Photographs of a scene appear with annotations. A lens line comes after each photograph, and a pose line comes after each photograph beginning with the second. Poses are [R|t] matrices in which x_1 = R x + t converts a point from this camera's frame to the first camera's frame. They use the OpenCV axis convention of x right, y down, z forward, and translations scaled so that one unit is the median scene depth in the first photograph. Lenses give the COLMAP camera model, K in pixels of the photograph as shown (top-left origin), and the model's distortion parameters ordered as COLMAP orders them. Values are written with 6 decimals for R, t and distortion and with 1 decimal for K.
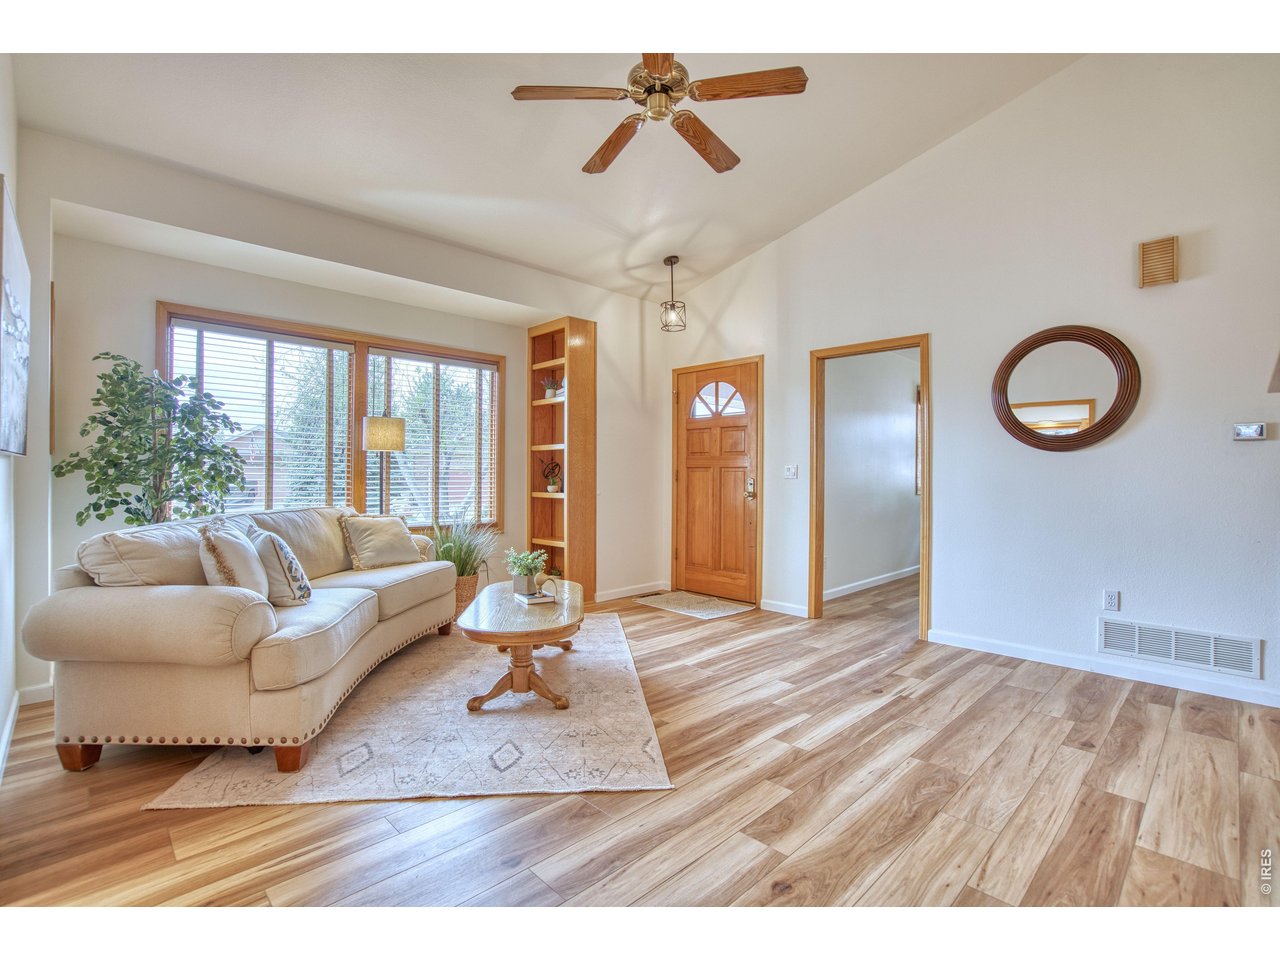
lens RADIAL K [[596.1, 0, 638.5], [0, 596.1, 487.2], [0, 0, 1]] dist [-0.051777, 0.014464]
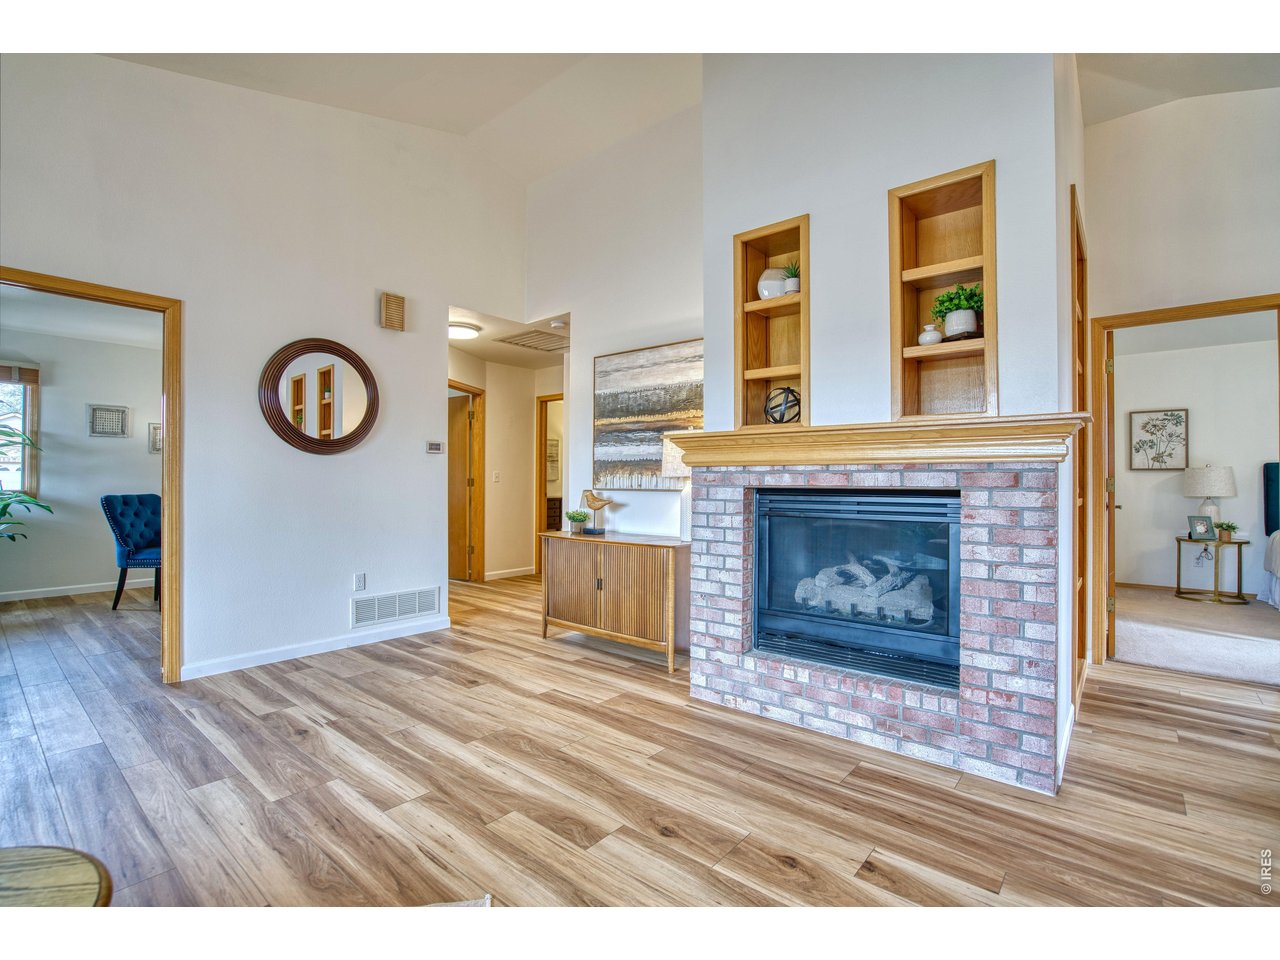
lens RADIAL K [[596.1, 0, 634.1], [0, 596.1, 476.4], [0, 0, 1]] dist [-0.051777, 0.014464]
pose [[-0.095691, -0.001392, 0.995410, -0.511764], [0.014205, 0.999895, 0.002764, -0.018163], [-0.995310, 0.014405, -0.095662, 0.647490]]
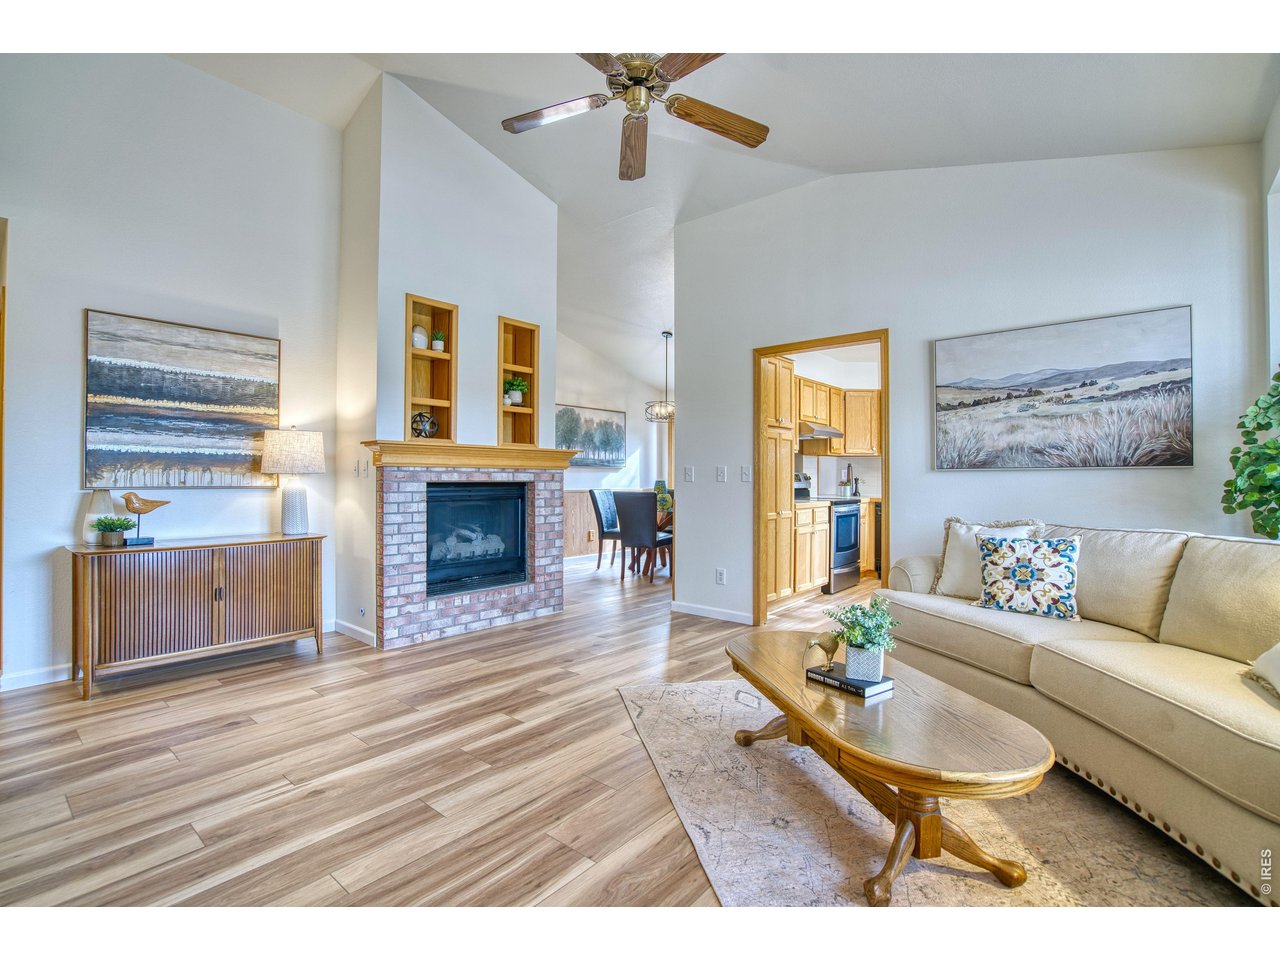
lens RADIAL K [[596.1, 0, 634.0], [0, 596.1, 473.1], [0, 0, 1]] dist [-0.051777, 0.014464]
pose [[-0.995915, -0.010801, -0.089652, 0.114690], [-0.011516, 0.999906, 0.007465, -0.032522], [0.089563, 0.008466, -0.995945, 1.832248]]
